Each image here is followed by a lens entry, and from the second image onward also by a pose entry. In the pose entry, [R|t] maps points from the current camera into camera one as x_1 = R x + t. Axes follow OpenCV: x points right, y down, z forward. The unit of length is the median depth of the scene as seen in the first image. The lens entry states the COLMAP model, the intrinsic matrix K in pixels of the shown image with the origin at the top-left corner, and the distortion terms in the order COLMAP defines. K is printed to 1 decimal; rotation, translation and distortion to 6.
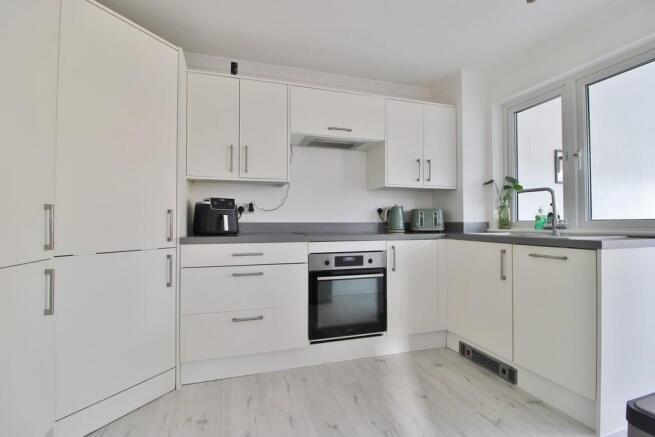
lens RADIAL K [[305.4, 0, 325.1], [0, 305.4, 217.4], [0, 0, 1]] dist [0.000389, -0.013408]
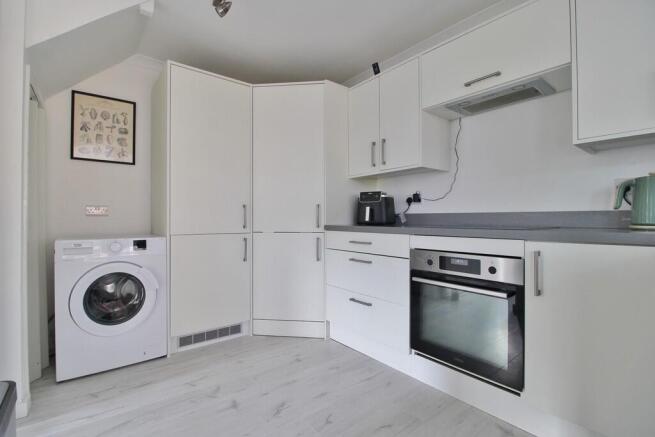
lens RADIAL K [[305.4, 0, 325.1], [0, 305.4, 217.4], [0, 0, 1]] dist [0.000389, -0.013408]
pose [[0.354240, -0.001168, -0.935154, 0.653837], [0.019224, 0.999797, 0.006033, 0.021058], [0.934957, -0.020114, 0.354191, 0.460781]]
